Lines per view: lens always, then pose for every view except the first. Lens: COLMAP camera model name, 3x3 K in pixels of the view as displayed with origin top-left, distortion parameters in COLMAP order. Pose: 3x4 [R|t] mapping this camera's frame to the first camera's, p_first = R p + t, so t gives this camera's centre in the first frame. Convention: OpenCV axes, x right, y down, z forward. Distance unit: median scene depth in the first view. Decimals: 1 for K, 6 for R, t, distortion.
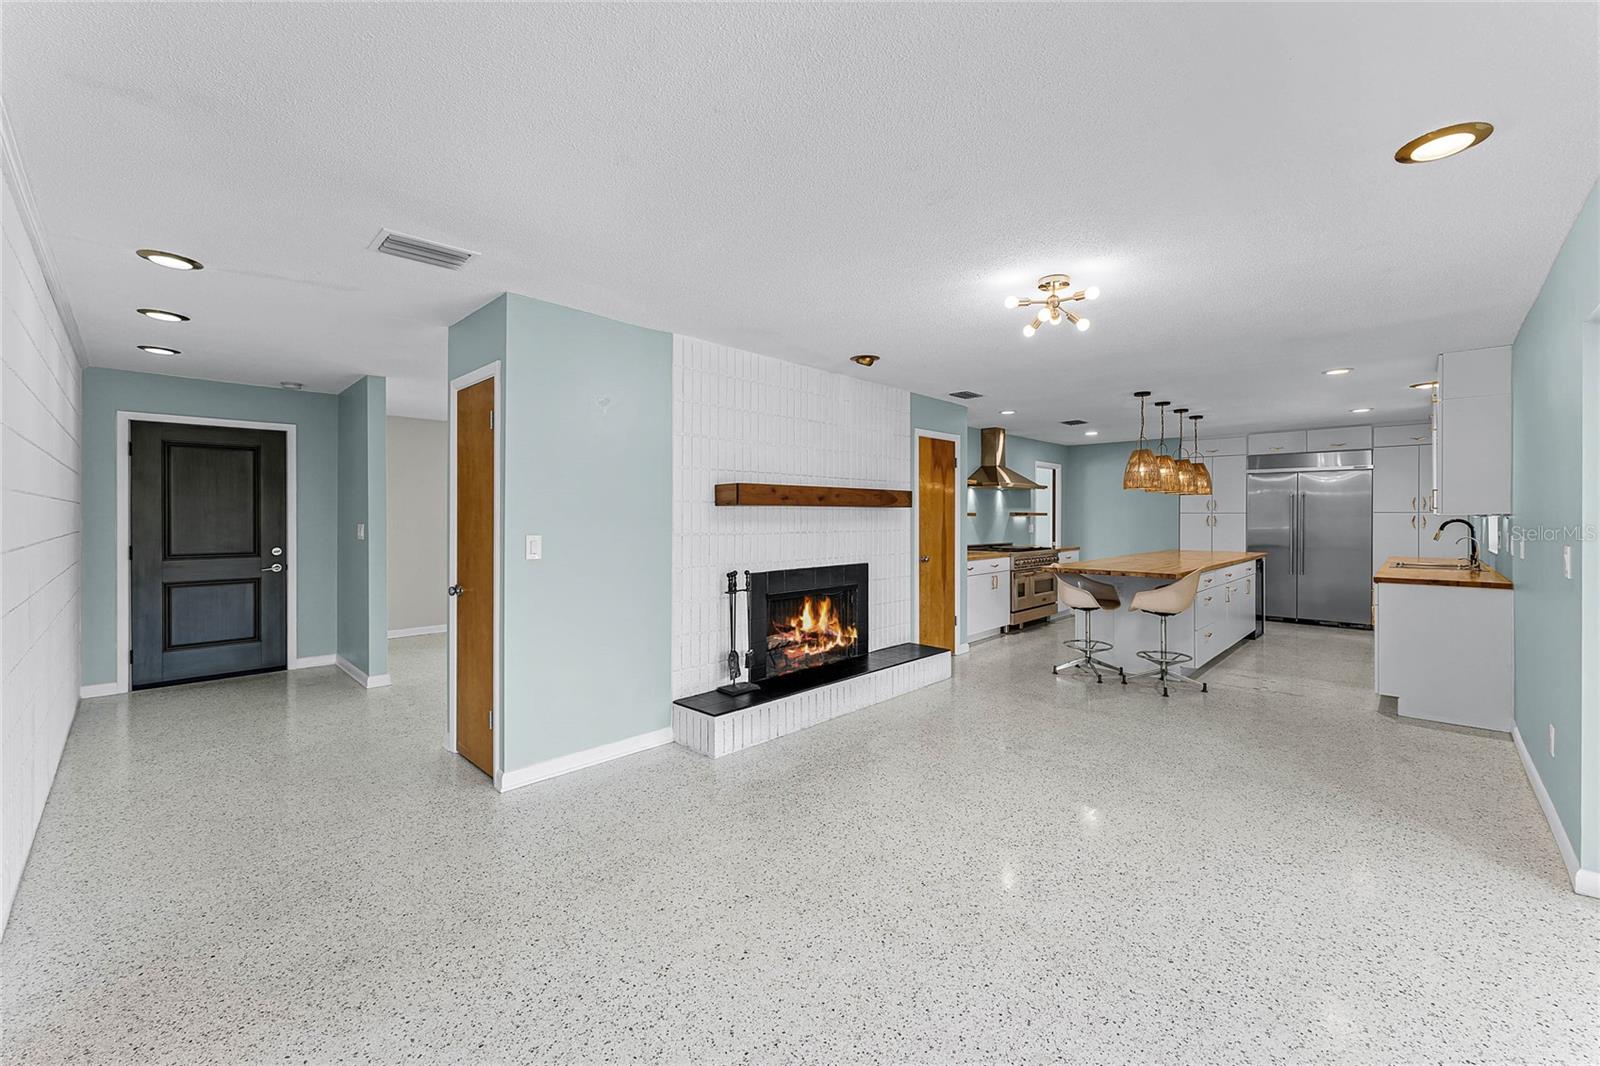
lens RADIAL K [[650.6, 0, 799.0], [0, 650.6, 514.5], [0, 0, 1]] dist [-0.000560, -0.000097]
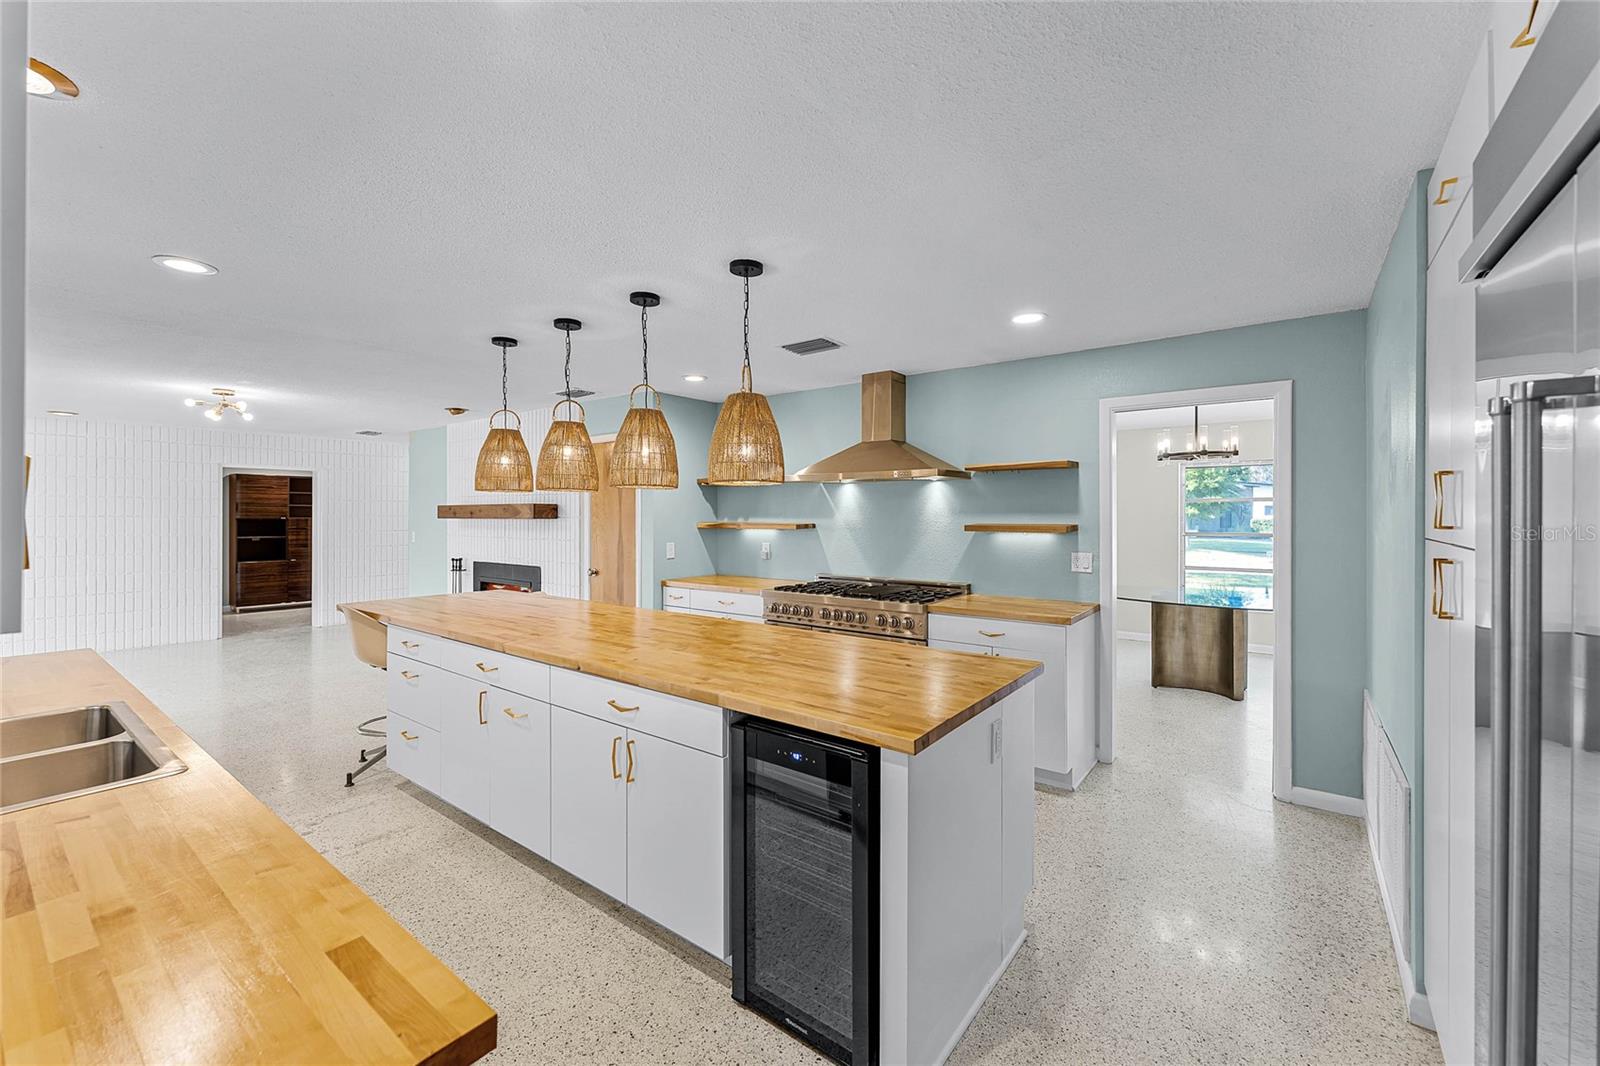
lens RADIAL K [[640.9, 0, 804.2], [0, 640.9, 513.3], [0, 0, 1]] dist [0.000536, 0.000082]
pose [[0.119640, -0.000317, -0.992817, 0.878219], [0.001413, 0.999999, -0.000149, -0.013070], [0.992816, -0.001385, 0.119640, 0.899611]]
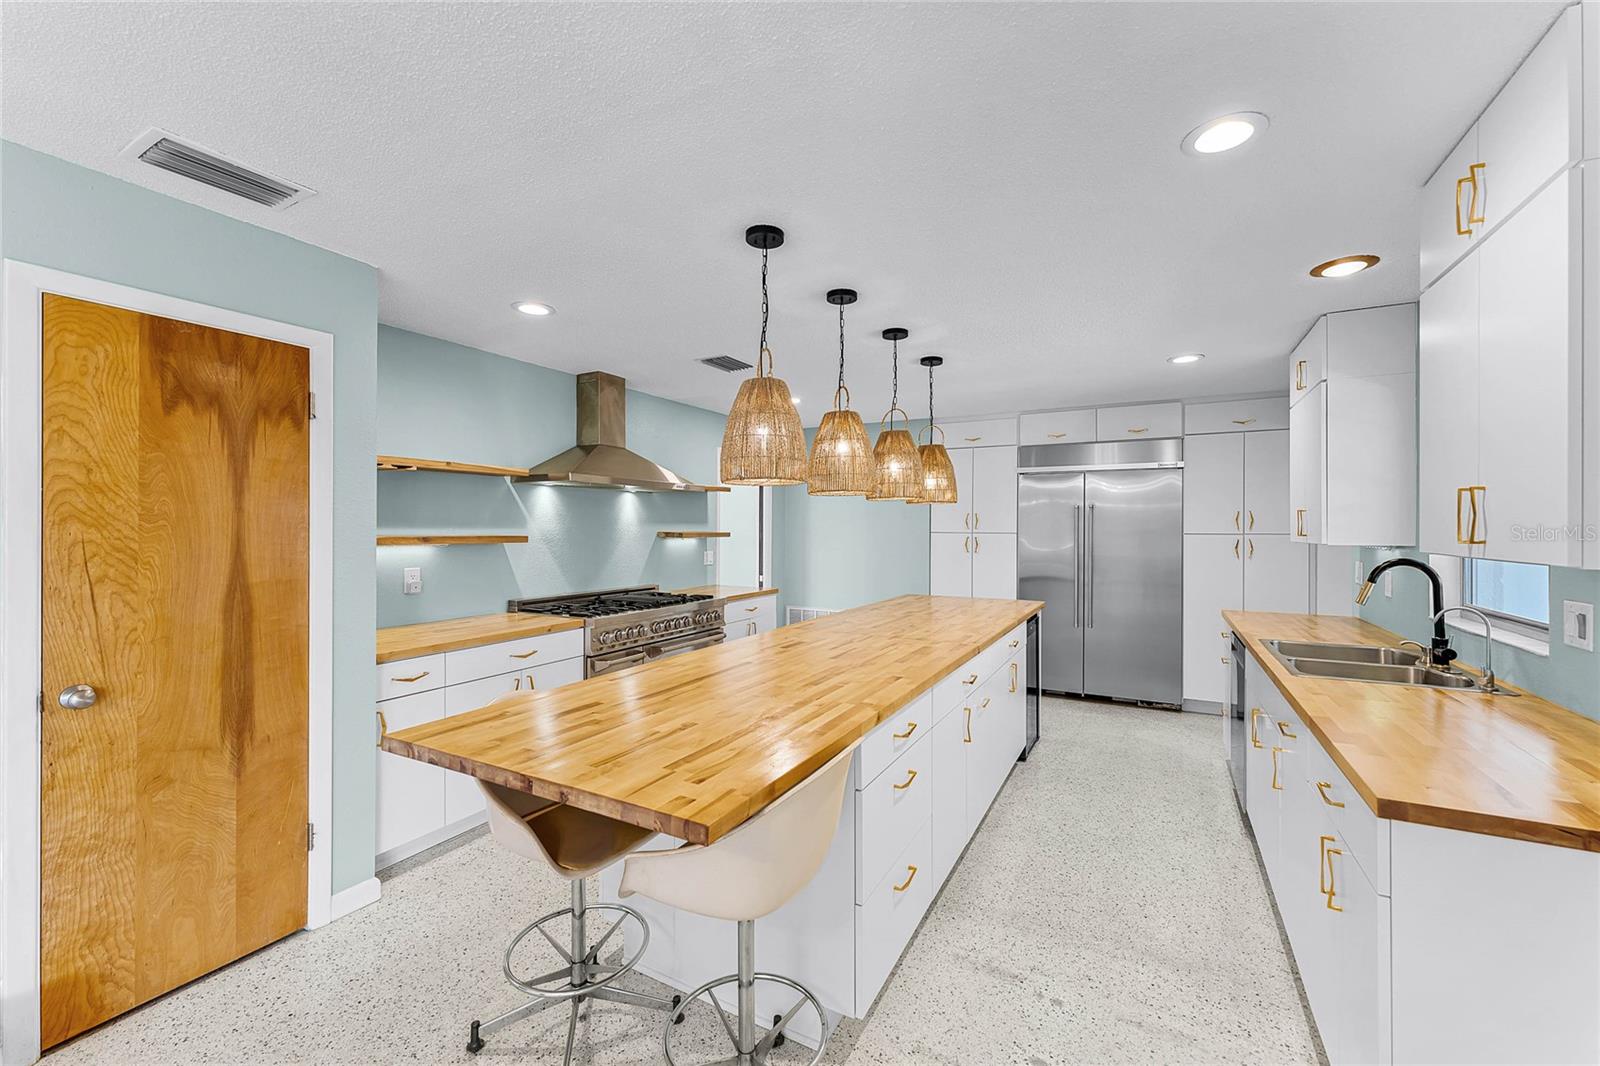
lens RADIAL K [[643.5, 0, 804.7], [0, 643.5, 525.1], [0, 0, 1]] dist [0.000124, 0.000106]
pose [[0.964367, 0.003476, 0.264545, 0.332294], [-0.003277, 0.999994, -0.001195, -0.010352], [-0.264548, 0.000285, 0.964373, 0.462085]]
